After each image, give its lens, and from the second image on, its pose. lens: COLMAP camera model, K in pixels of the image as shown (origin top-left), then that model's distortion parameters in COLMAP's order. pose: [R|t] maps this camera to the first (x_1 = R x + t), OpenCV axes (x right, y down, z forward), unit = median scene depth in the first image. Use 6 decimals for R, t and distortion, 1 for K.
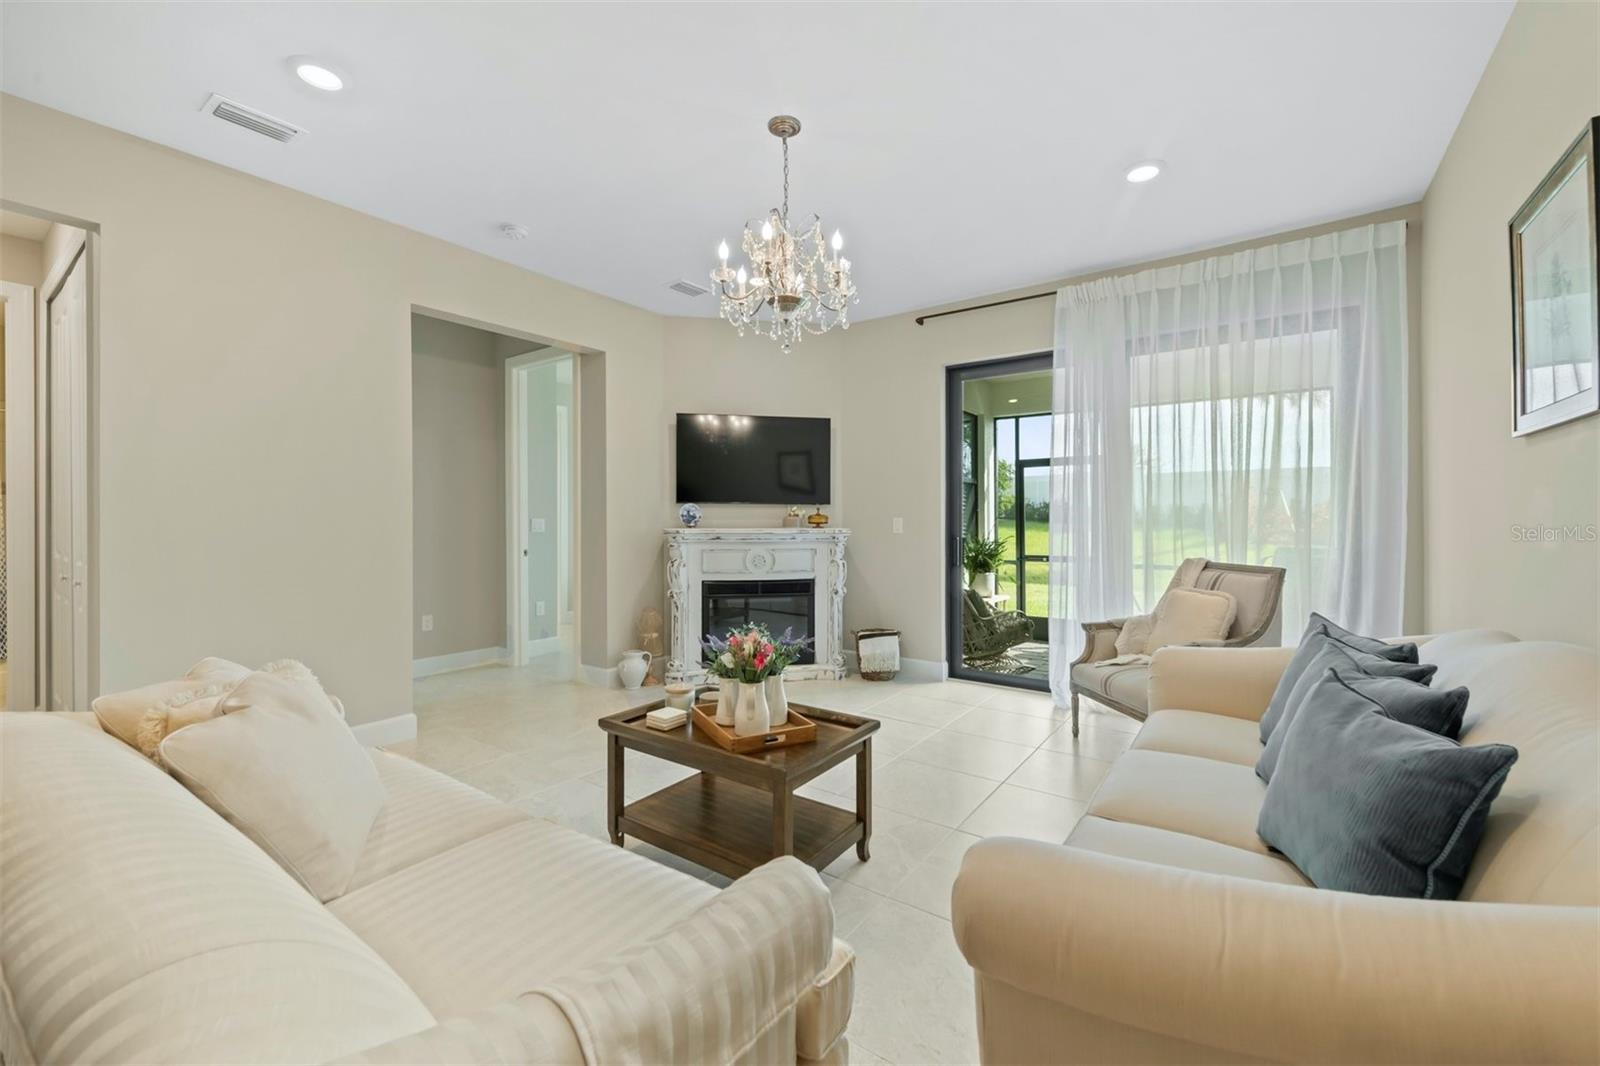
lens RADIAL K [[647.2, 0, 806.5], [0, 647.2, 522.3], [0, 0, 1]] dist [0.002207, 0.000056]
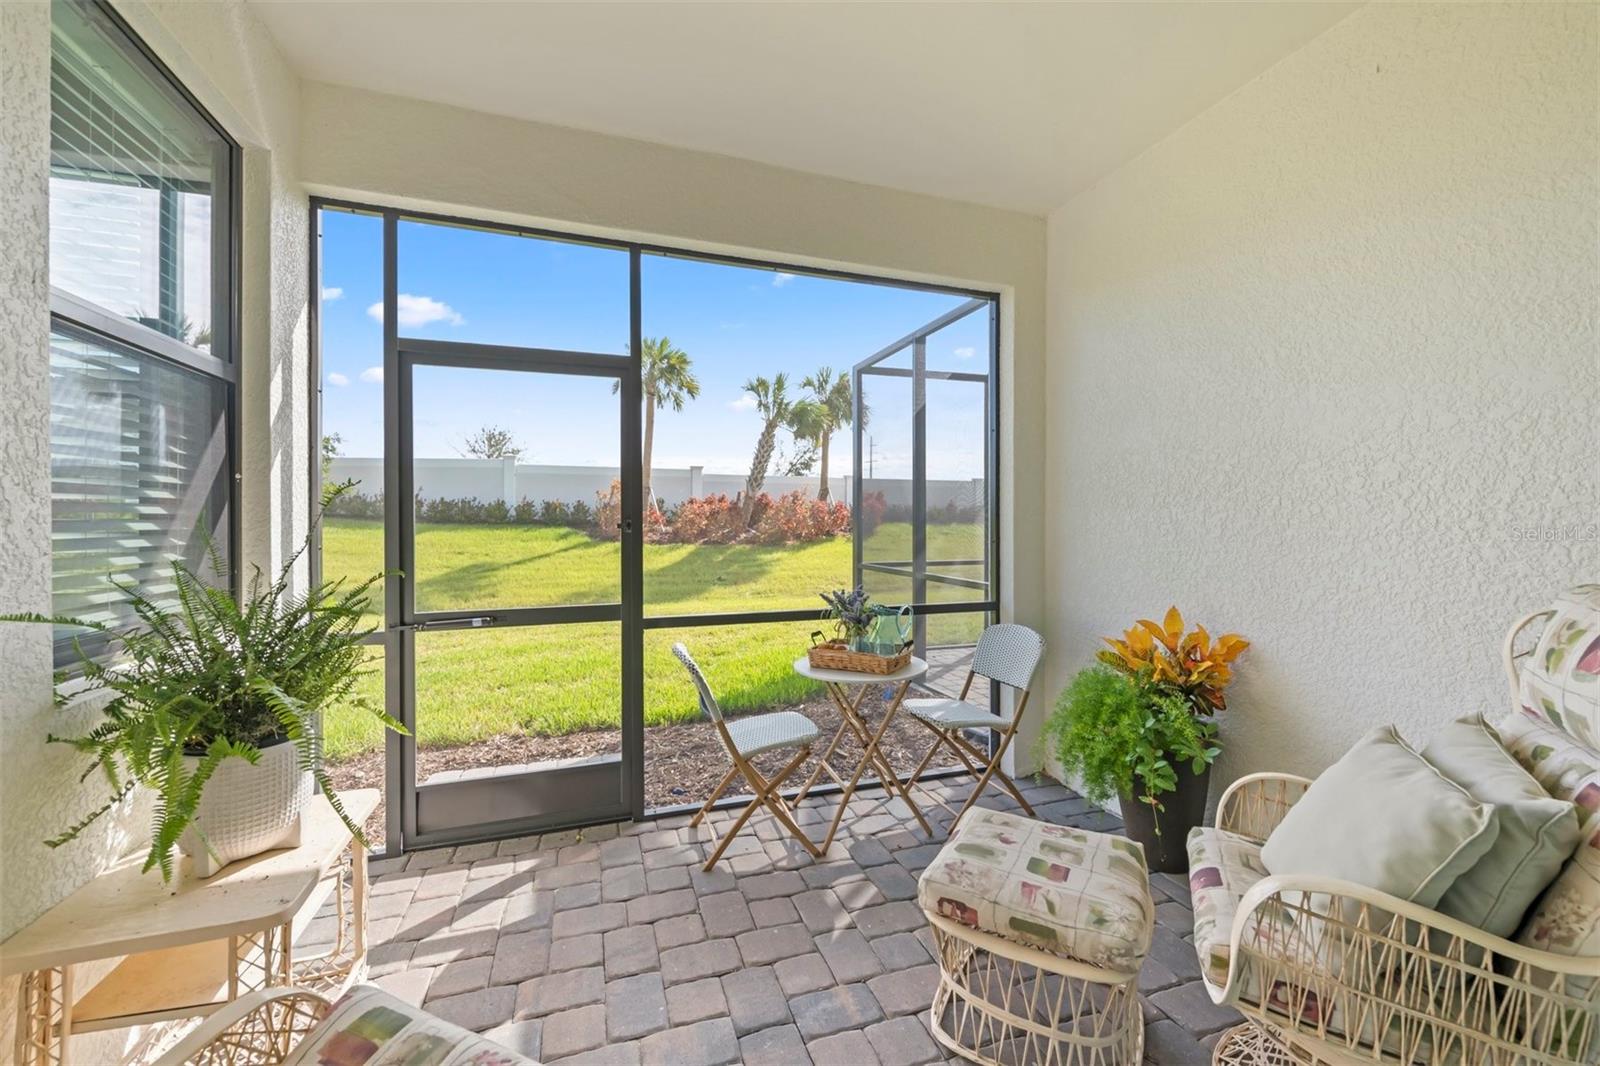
lens RADIAL K [[647.2, 0, 798.7], [0, 647.2, 525.8], [0, 0, 1]] dist [0.002207, 0.000056]
pose [[0.598709, -0.002730, 0.800962, 0.171370], [0.000296, 0.999995, 0.003186, 0.000682], [-0.800966, -0.001670, 0.598707, 0.591981]]
